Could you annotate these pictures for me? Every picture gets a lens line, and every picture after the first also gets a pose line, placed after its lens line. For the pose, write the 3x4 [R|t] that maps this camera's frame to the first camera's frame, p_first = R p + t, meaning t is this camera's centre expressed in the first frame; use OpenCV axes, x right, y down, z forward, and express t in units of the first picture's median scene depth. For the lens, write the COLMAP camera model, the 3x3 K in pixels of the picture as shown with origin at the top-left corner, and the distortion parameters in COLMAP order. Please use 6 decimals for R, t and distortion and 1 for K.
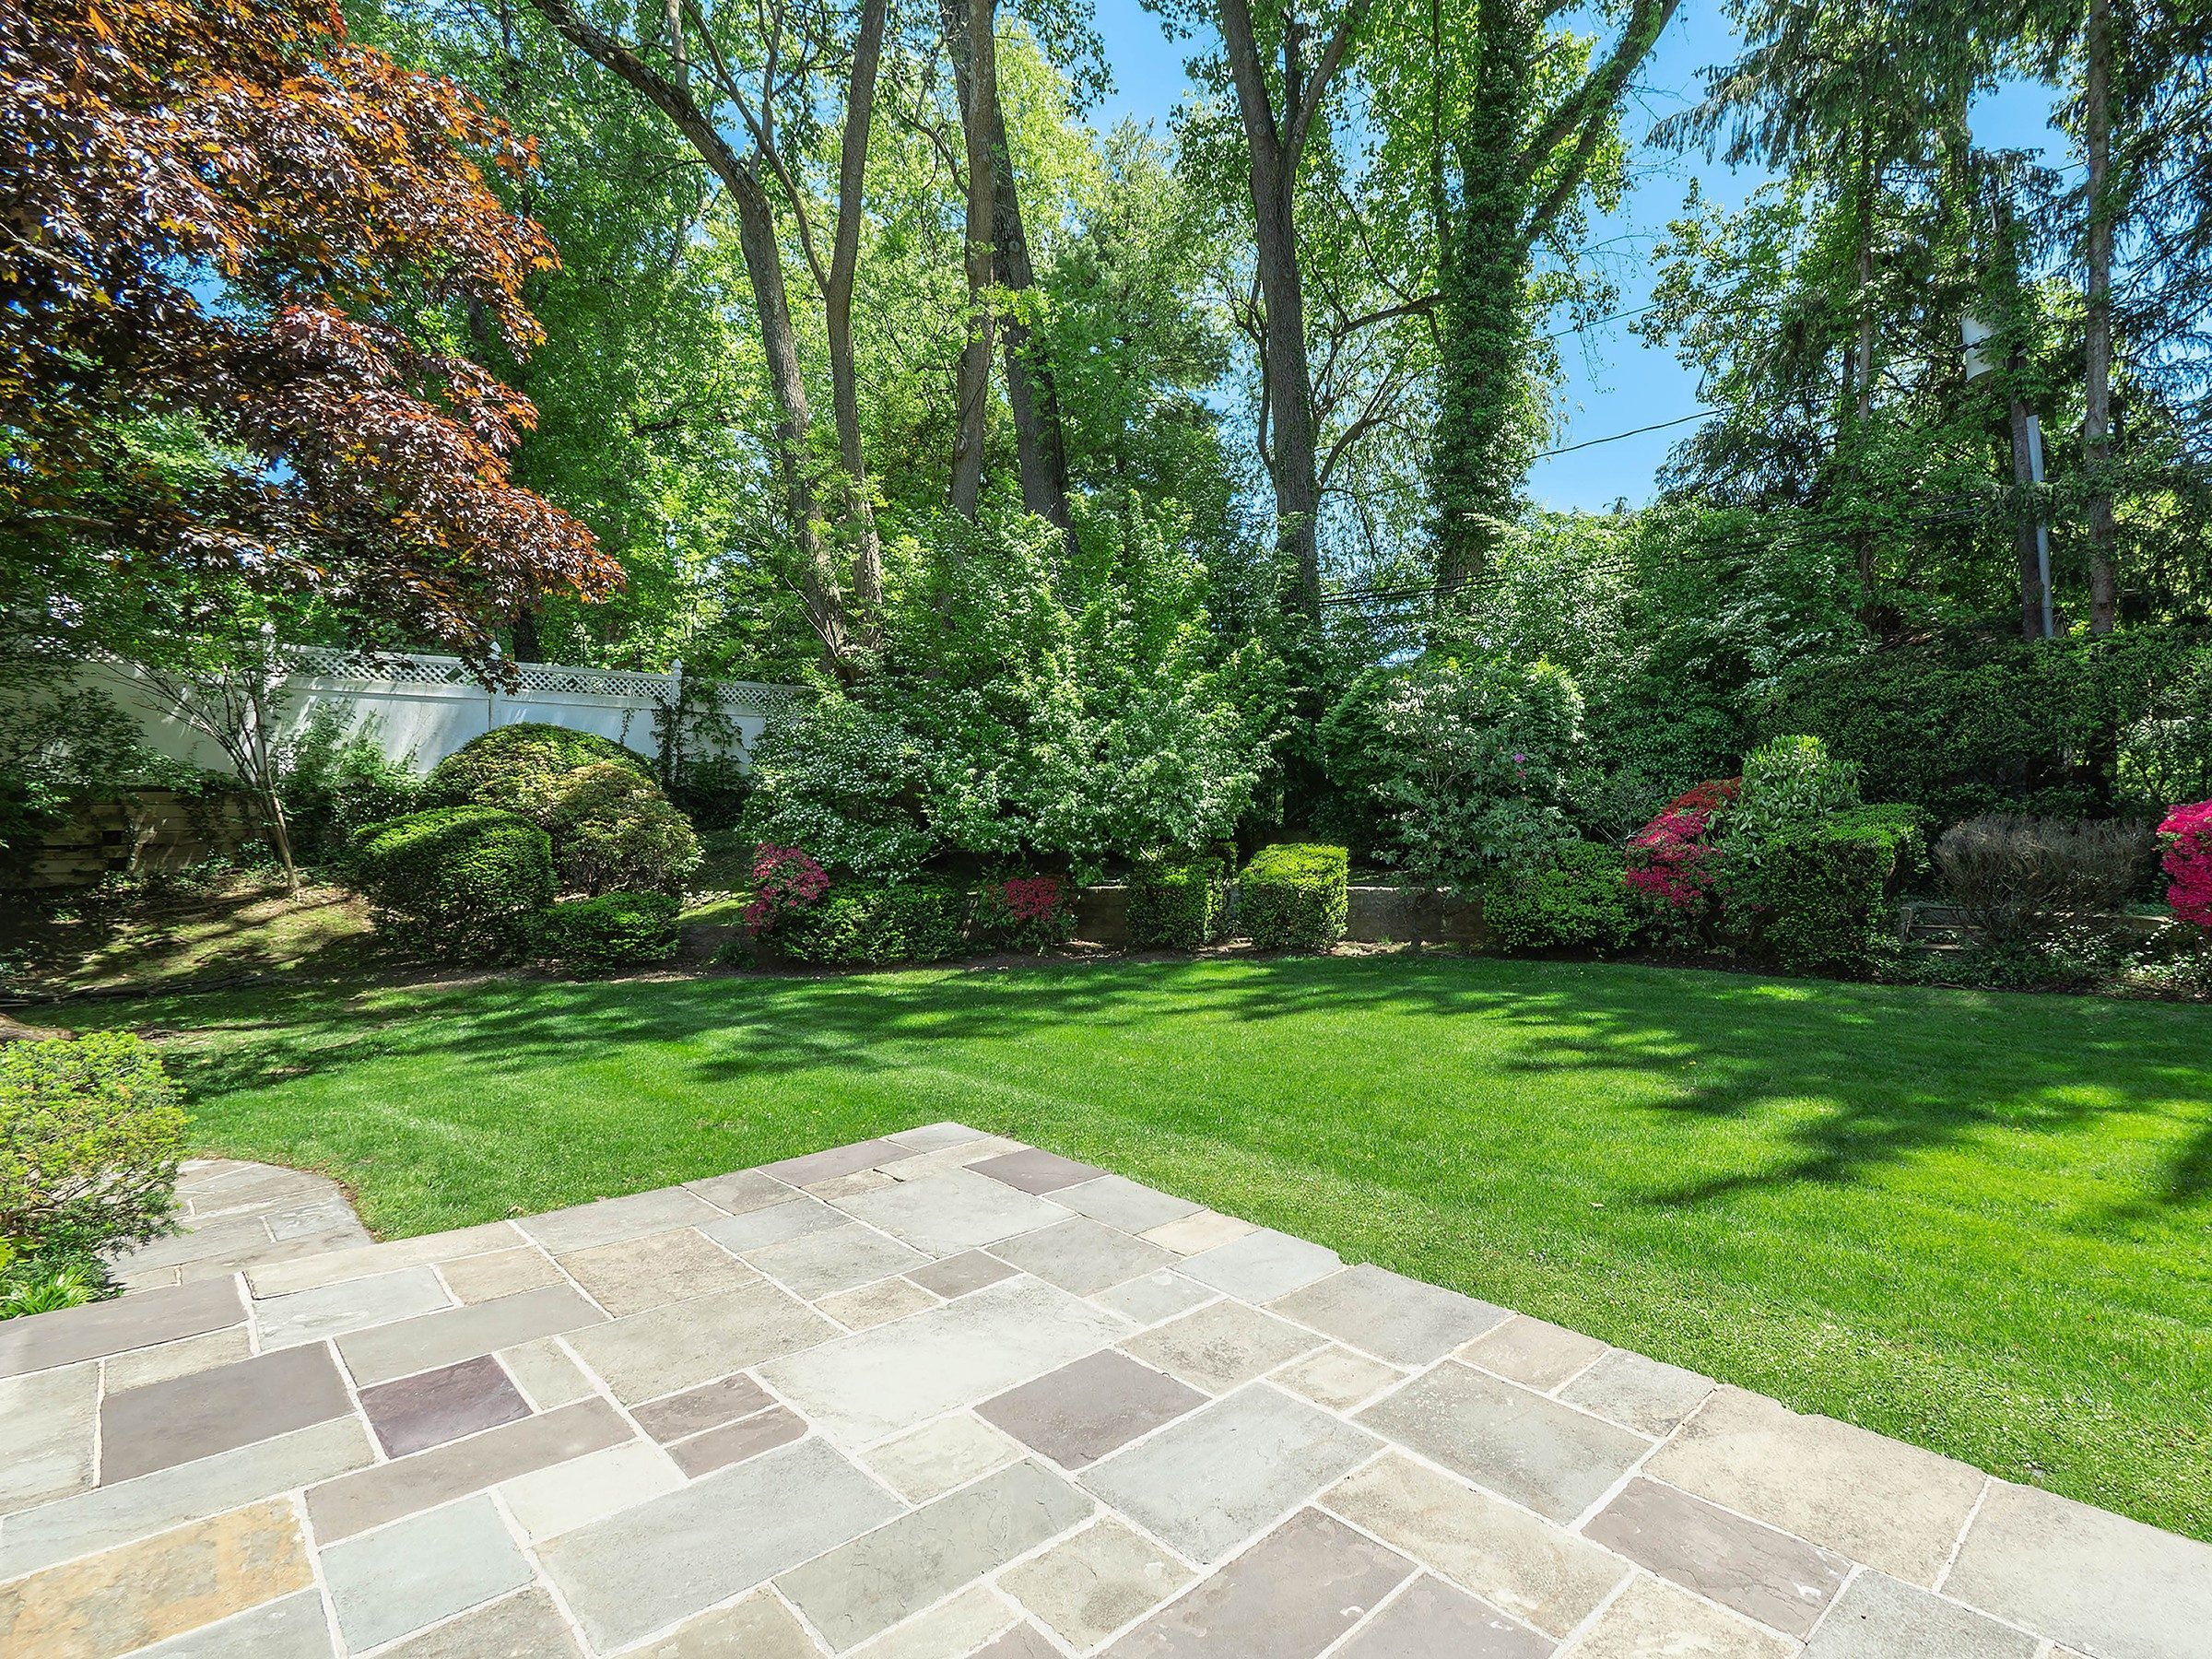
lens RADIAL K [[946.3, 0, 1106.0], [0, 946.3, 829.5], [0, 0, 1]] dist [-0.000297, -0.000228]
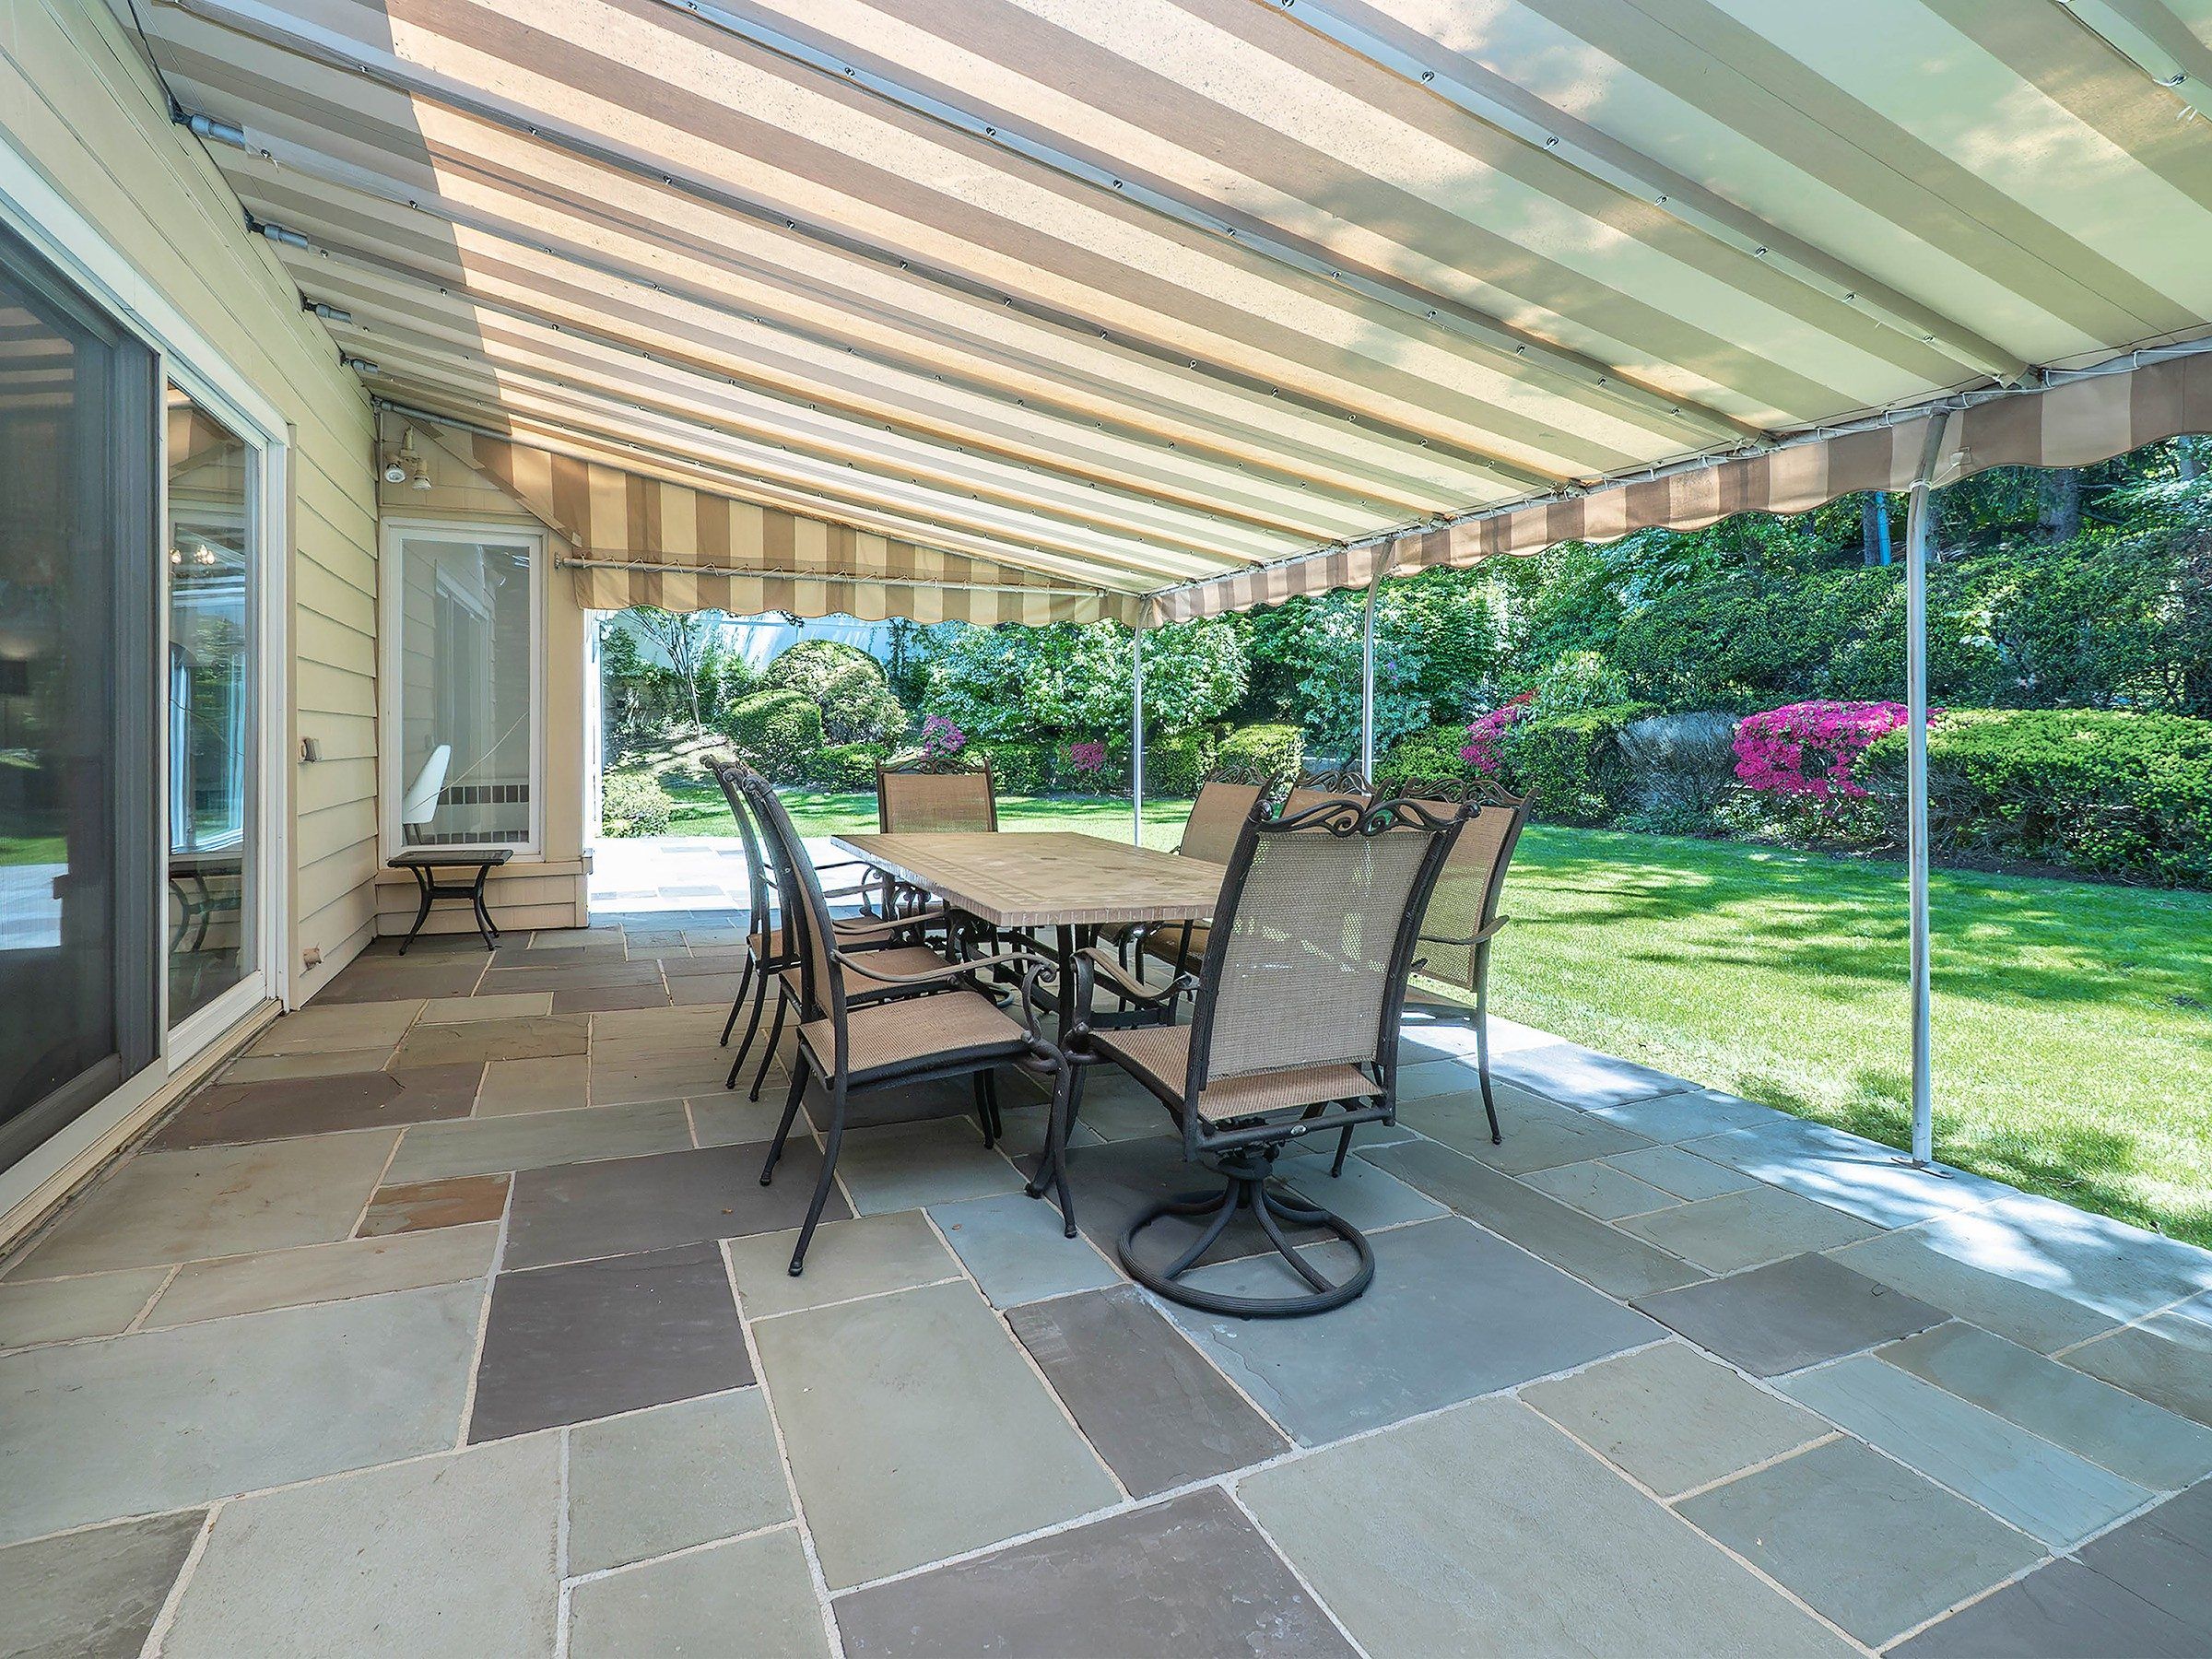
lens RADIAL K [[1112.3, 0, 1106.0], [0, 1112.3, 829.5], [0, 0, 1]] dist [-0.012170, 0.001061]
pose [[0.930419, 0.059848, -0.361577, 0.606642], [-0.025763, 0.994817, 0.098367, 0.014210], [0.365590, -0.082207, 0.927139, -0.657573]]
